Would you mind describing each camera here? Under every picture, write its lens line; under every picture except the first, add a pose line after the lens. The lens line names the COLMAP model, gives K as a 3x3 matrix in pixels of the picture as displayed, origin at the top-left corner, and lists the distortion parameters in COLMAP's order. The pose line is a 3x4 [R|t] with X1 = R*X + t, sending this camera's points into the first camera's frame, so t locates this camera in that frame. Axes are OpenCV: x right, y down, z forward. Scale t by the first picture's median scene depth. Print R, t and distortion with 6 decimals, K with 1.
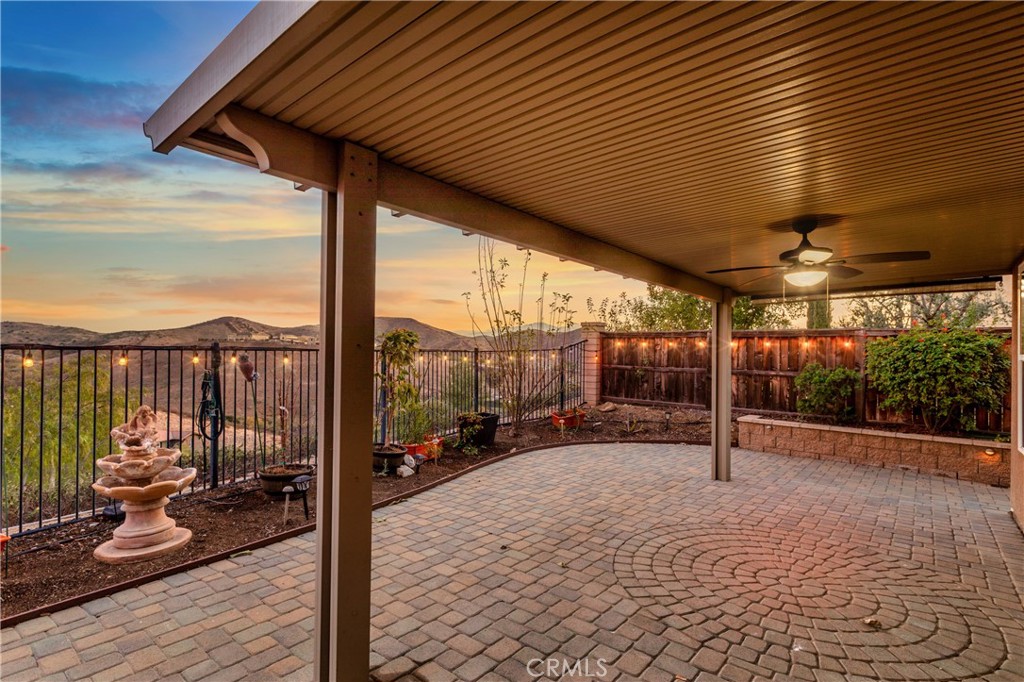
lens RADIAL K [[495.2, 0, 515.0], [0, 495.2, 361.0], [0, 0, 1]] dist [0.001667, 0.000010]
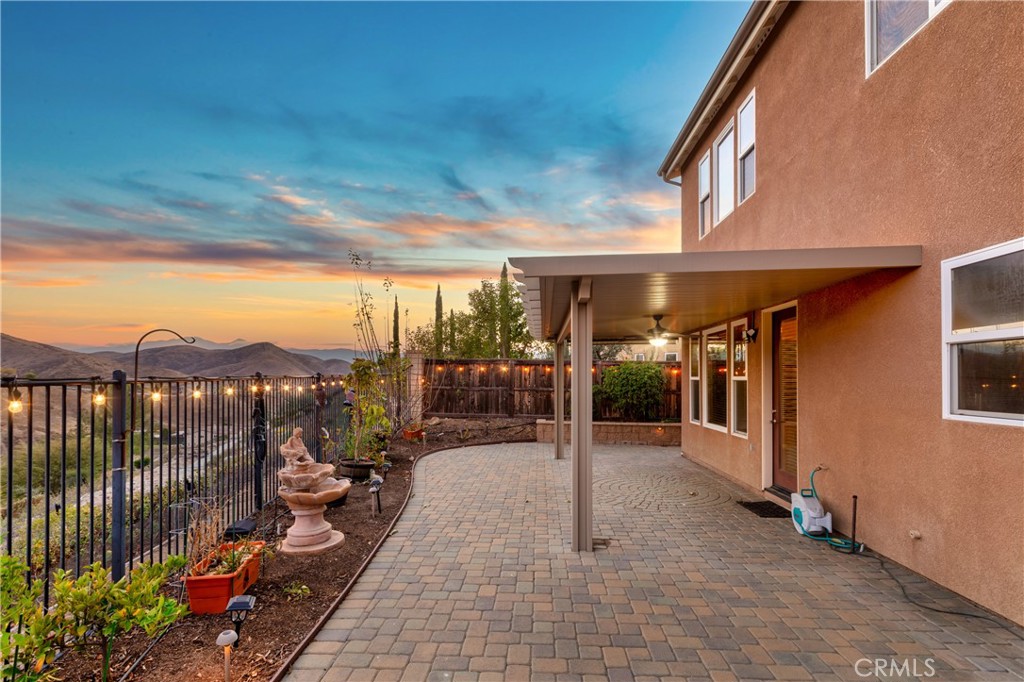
lens RADIAL K [[515.0, 0, 541.6], [0, 515.0, 373.9], [0, 0, 1]] dist [0.002216, 0.000248]
pose [[0.760820, -0.006264, 0.648933, -0.614855], [0.014881, 0.999859, -0.007796, -0.011845], [-0.648792, 0.015588, 0.760806, -0.174149]]
